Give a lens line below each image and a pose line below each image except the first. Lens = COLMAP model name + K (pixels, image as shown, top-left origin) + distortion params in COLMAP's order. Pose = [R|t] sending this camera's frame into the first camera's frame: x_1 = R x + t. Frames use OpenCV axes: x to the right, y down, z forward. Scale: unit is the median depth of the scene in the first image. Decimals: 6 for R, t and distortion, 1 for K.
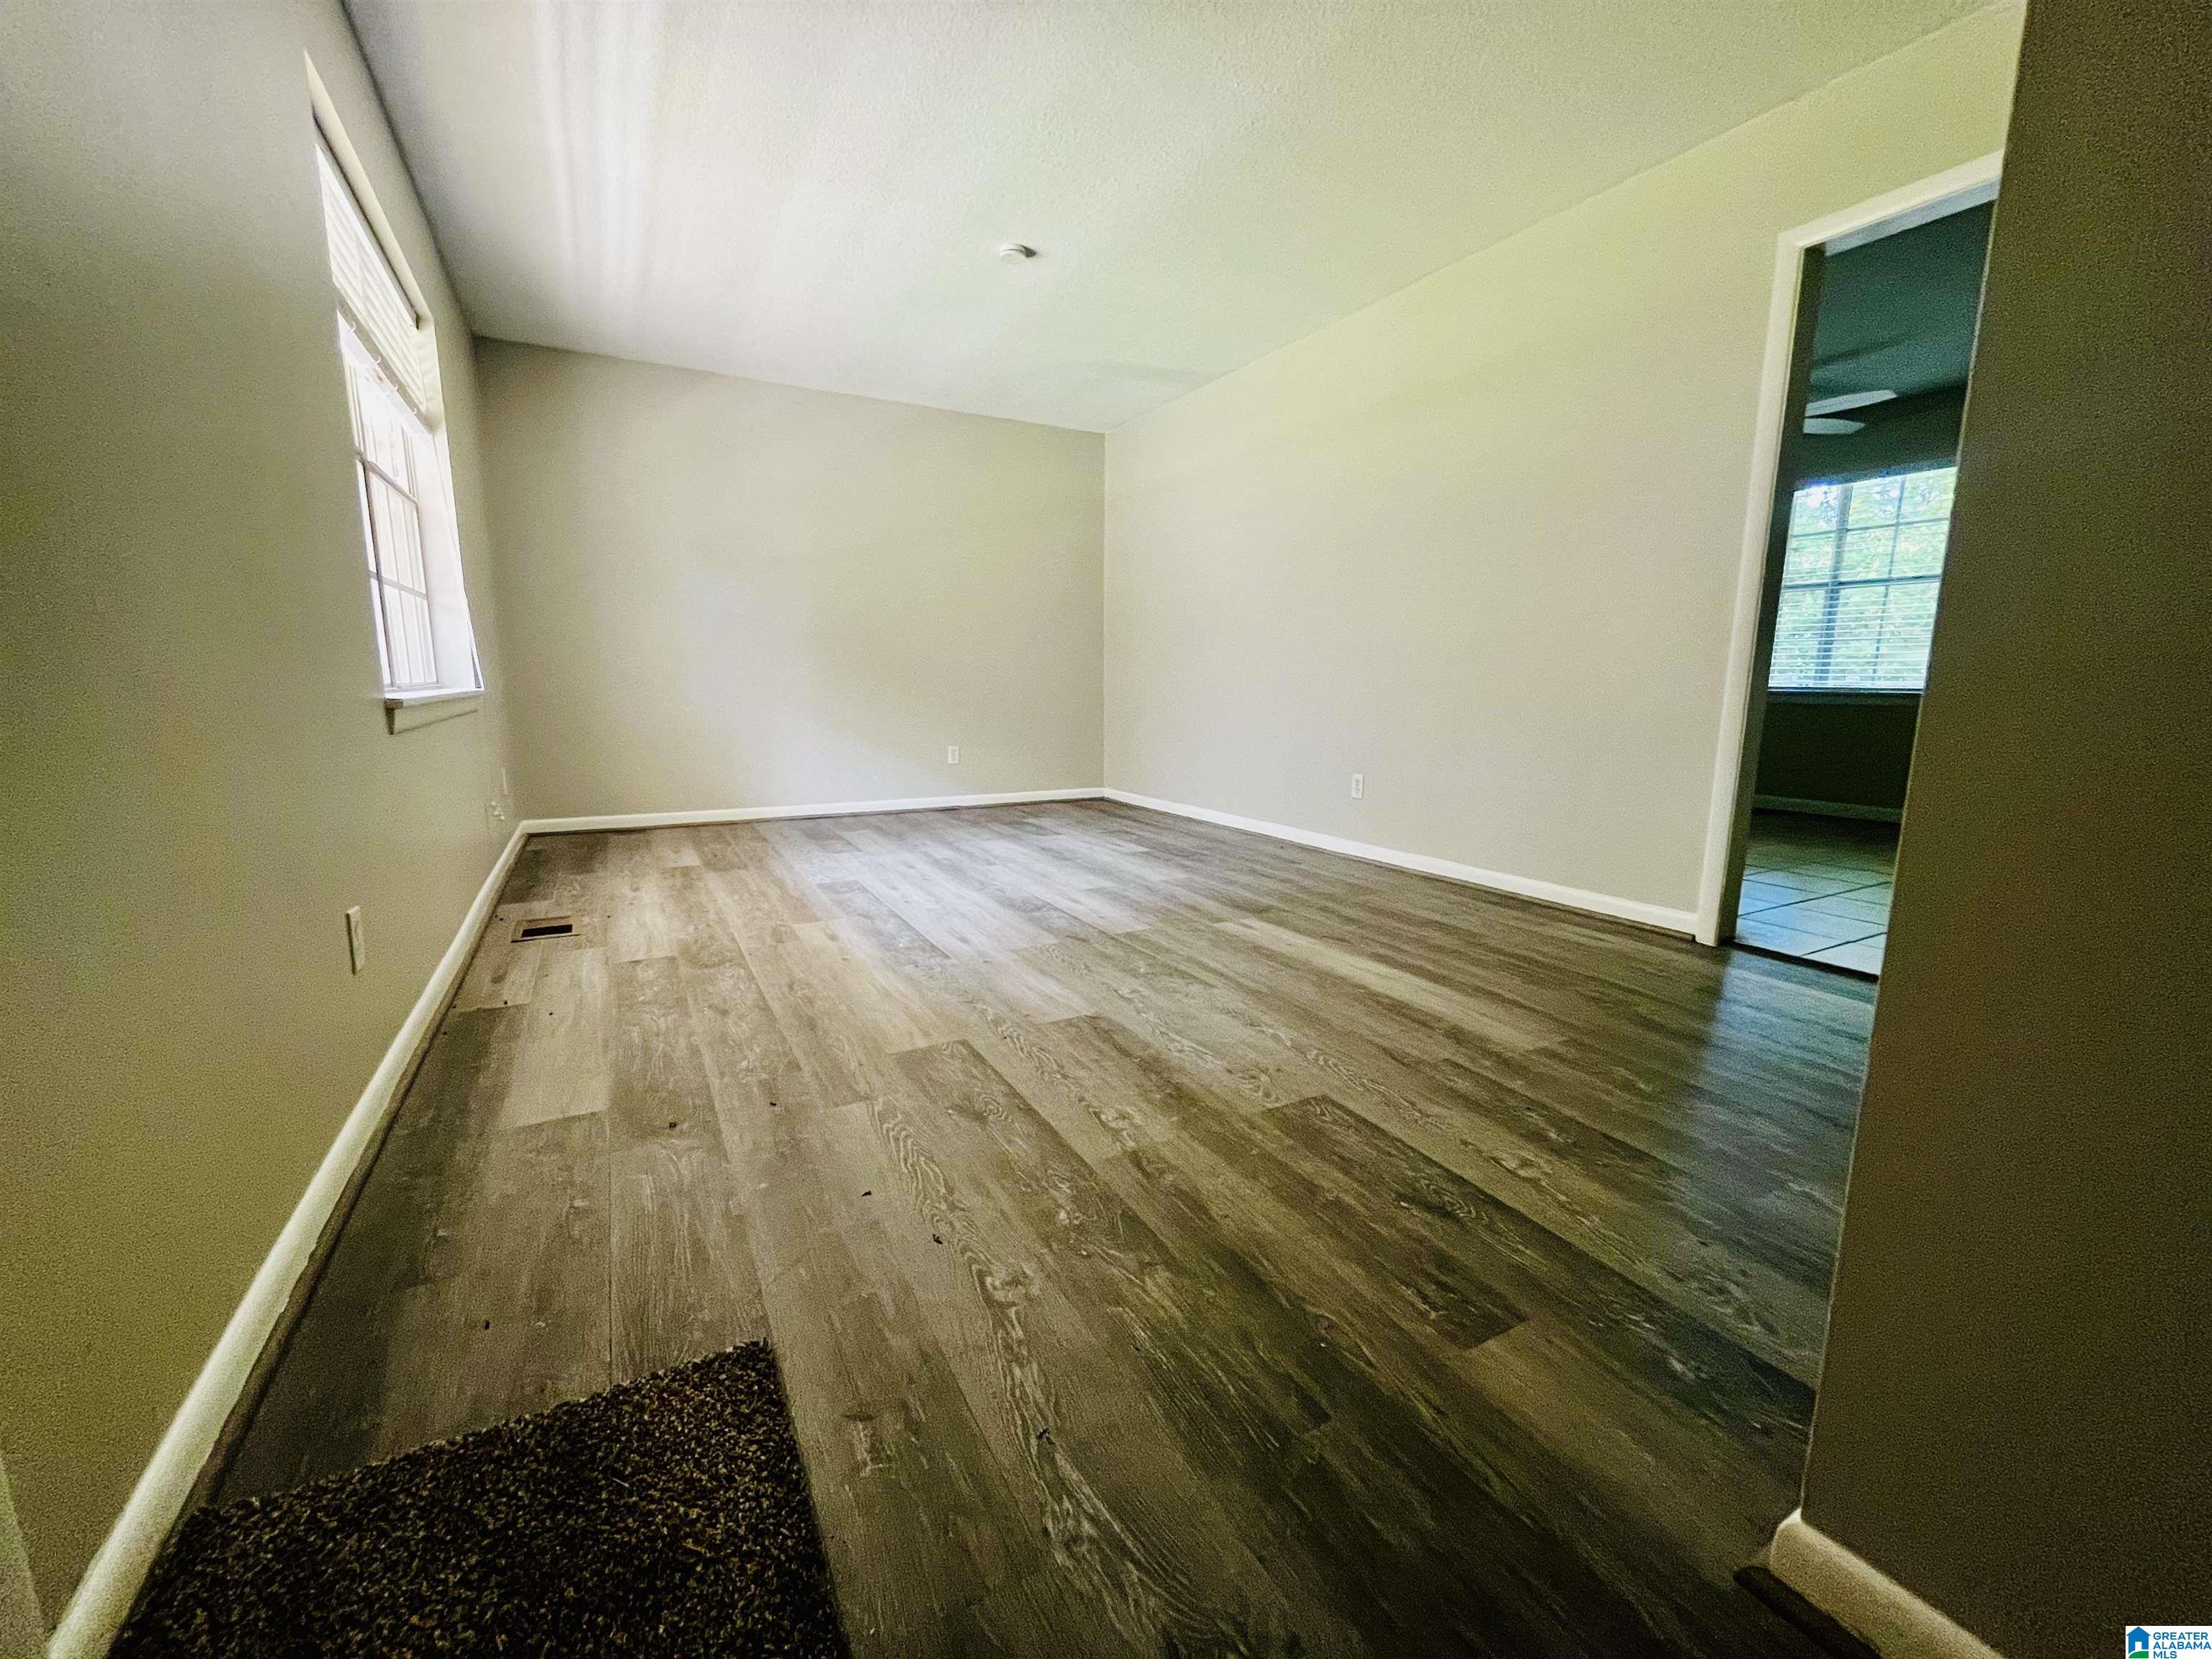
lens RADIAL K [[895.1, 0, 1099.0], [0, 895.1, 832.2], [0, 0, 1]] dist [-0.001478, 0.000031]
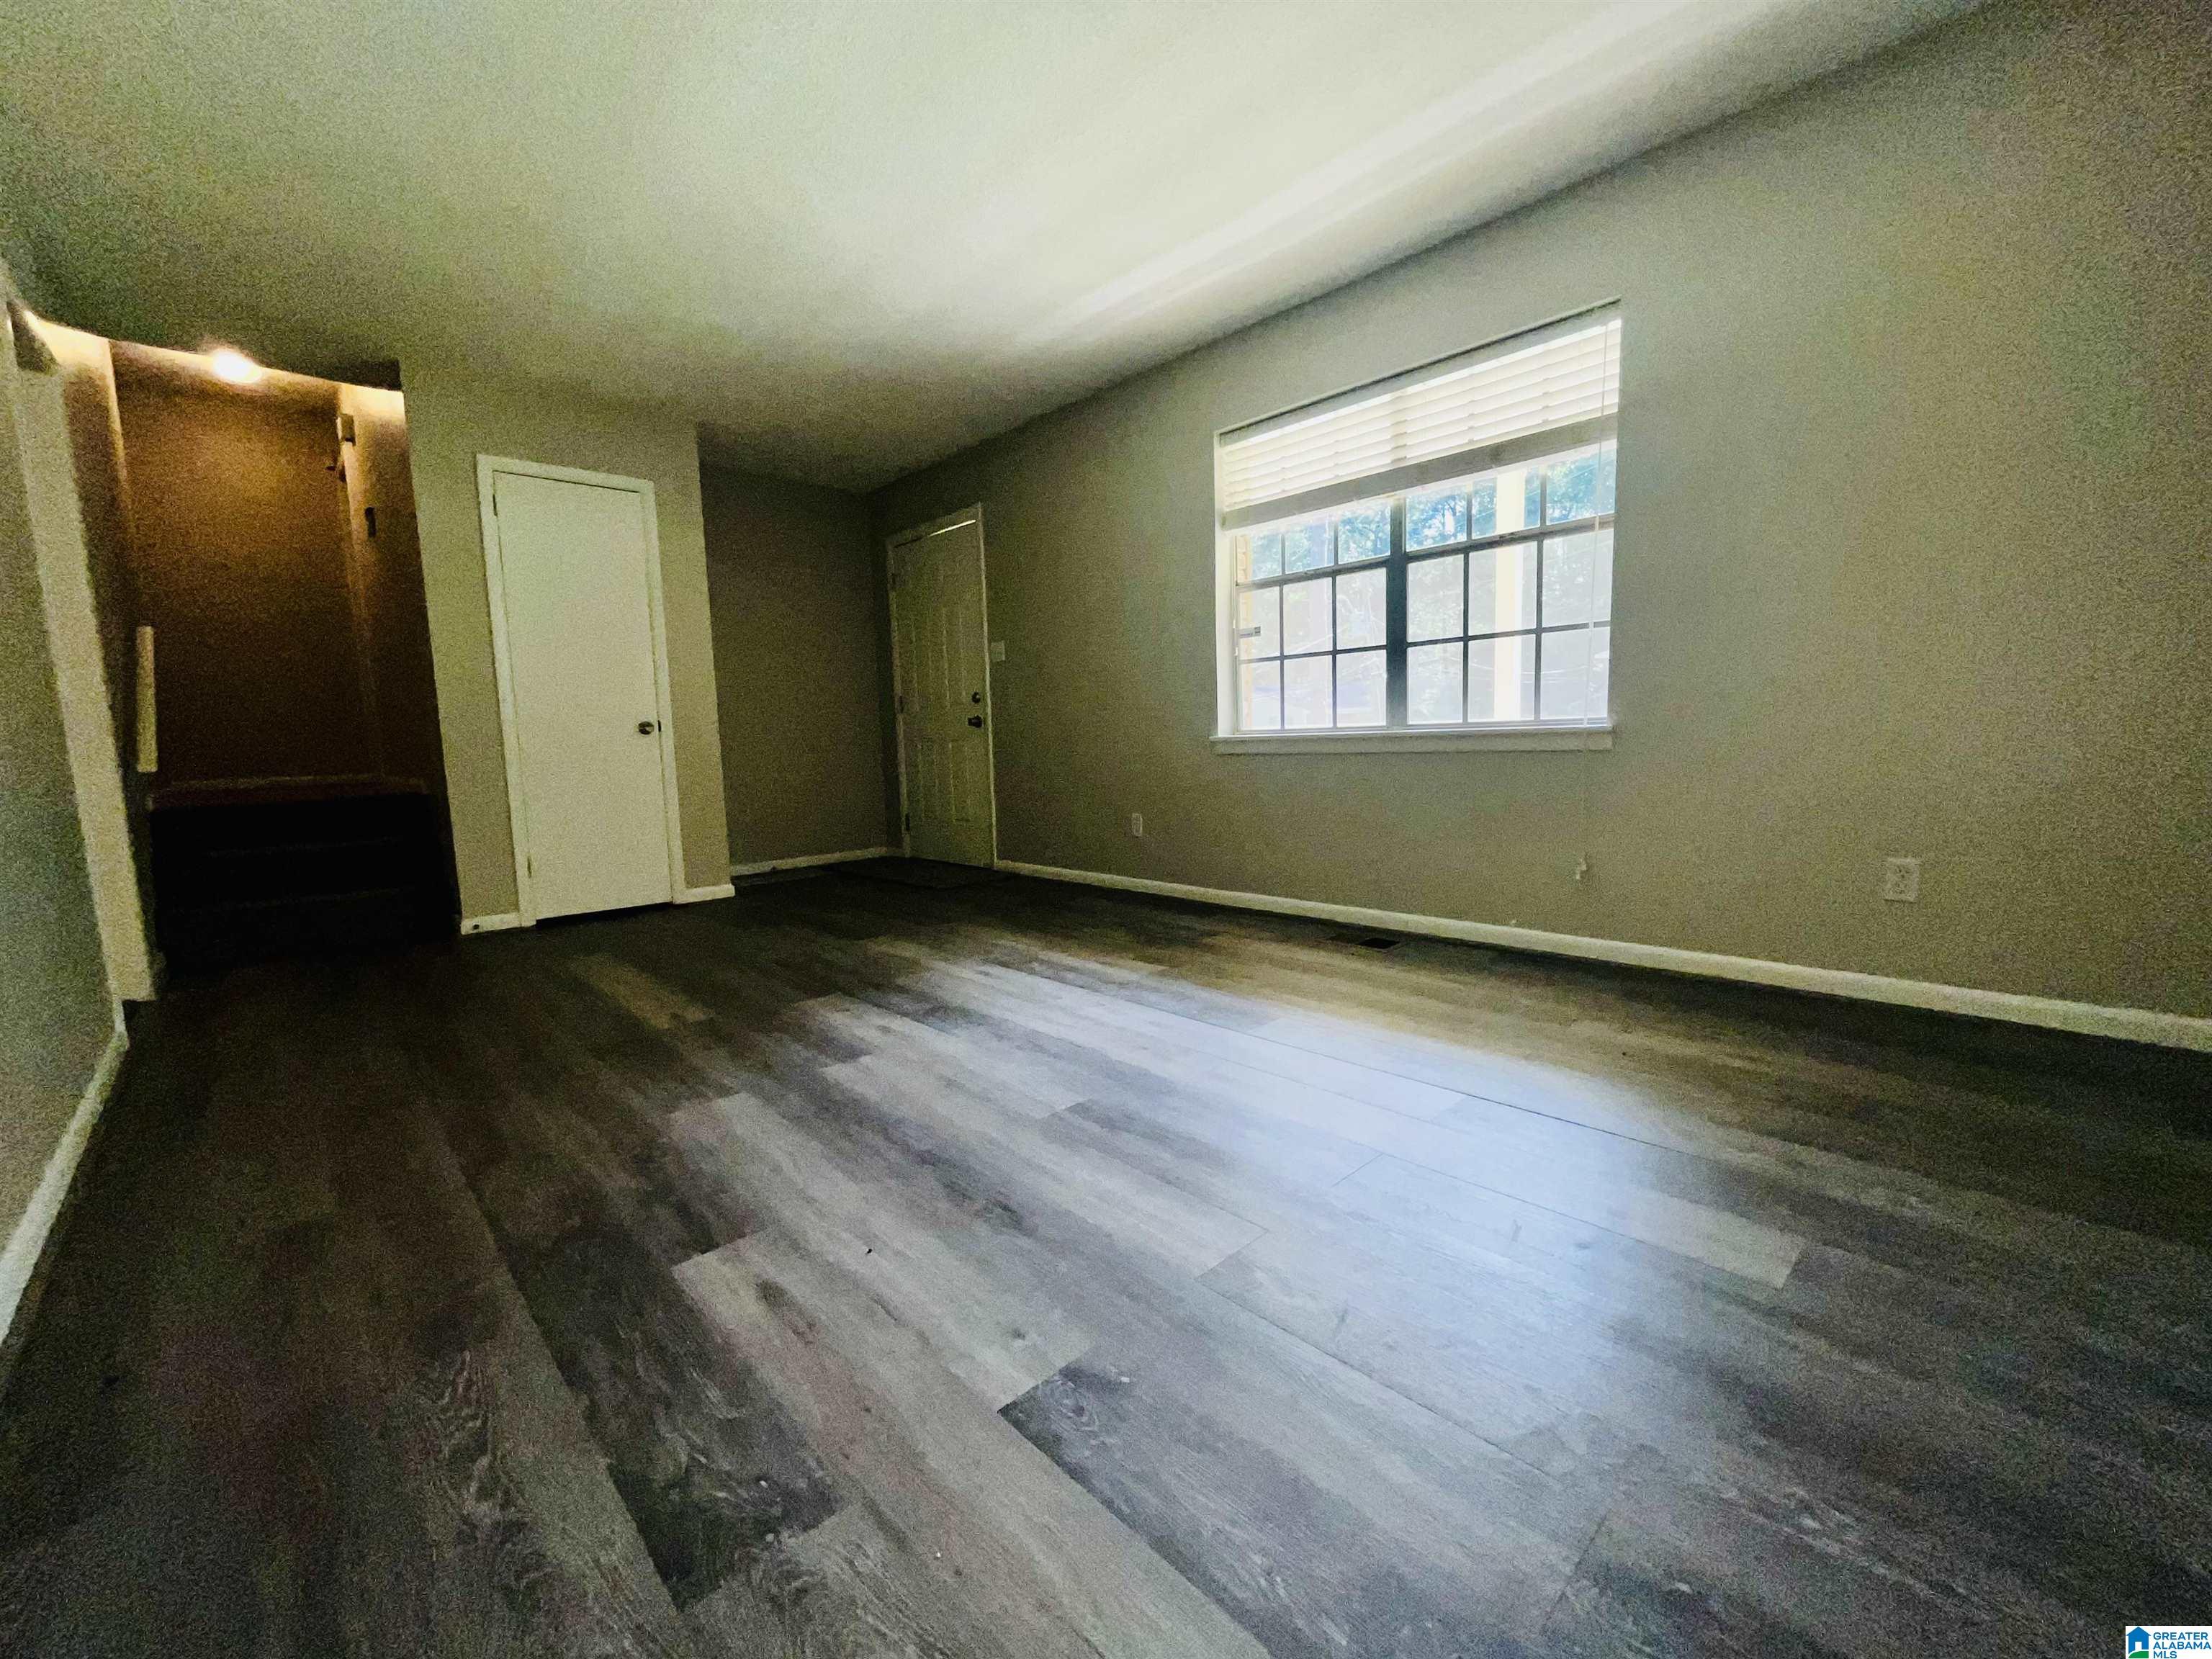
lens RADIAL K [[895.1, 0, 1110.3], [0, 895.1, 834.4], [0, 0, 1]] dist [-0.001478, 0.000031]
pose [[-0.965156, 0.050417, -0.256771, -0.048059], [-0.021814, 0.962345, 0.270953, -0.541834], [0.260763, 0.267113, -0.927714, 3.227747]]
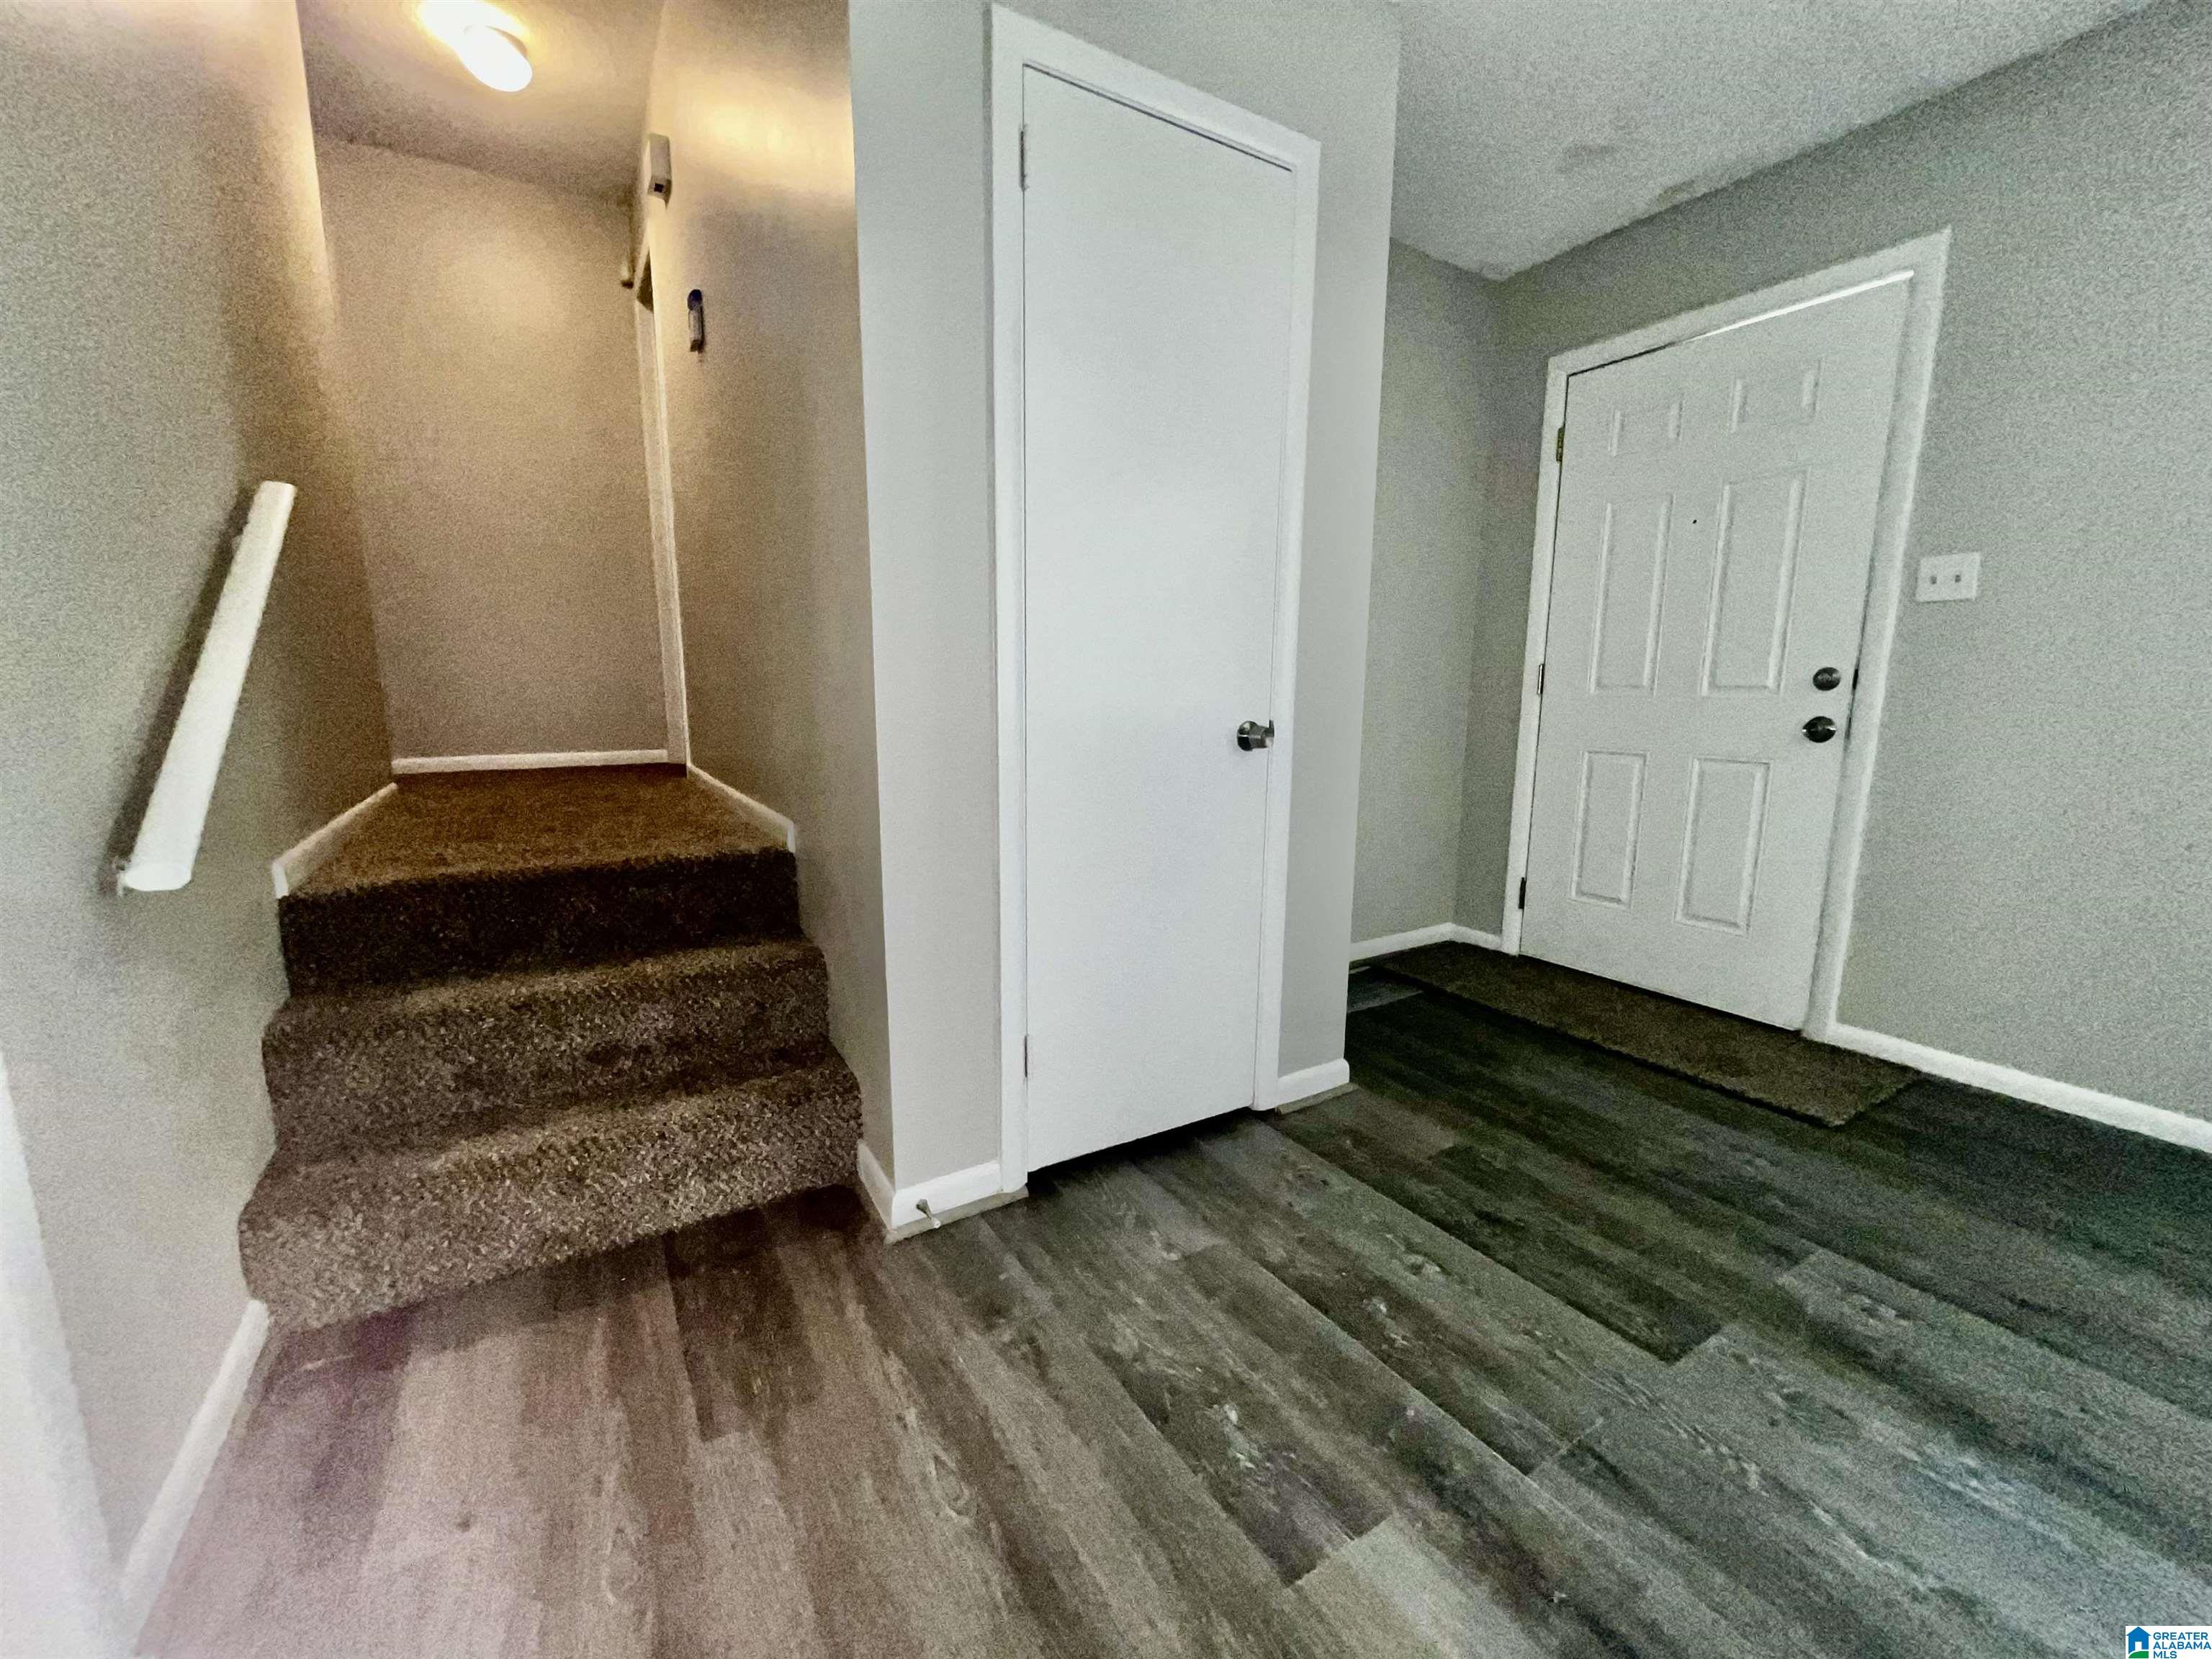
lens RADIAL K [[895.1, 0, 1114.6], [0, 895.1, 830.8], [0, 0, 1]] dist [-0.001478, 0.000031]
pose [[-0.998242, -0.001279, -0.059255, 0.775191], [-0.020499, 0.945515, 0.324932, -0.368258], [0.055611, 0.325575, -0.943879, 1.565698]]
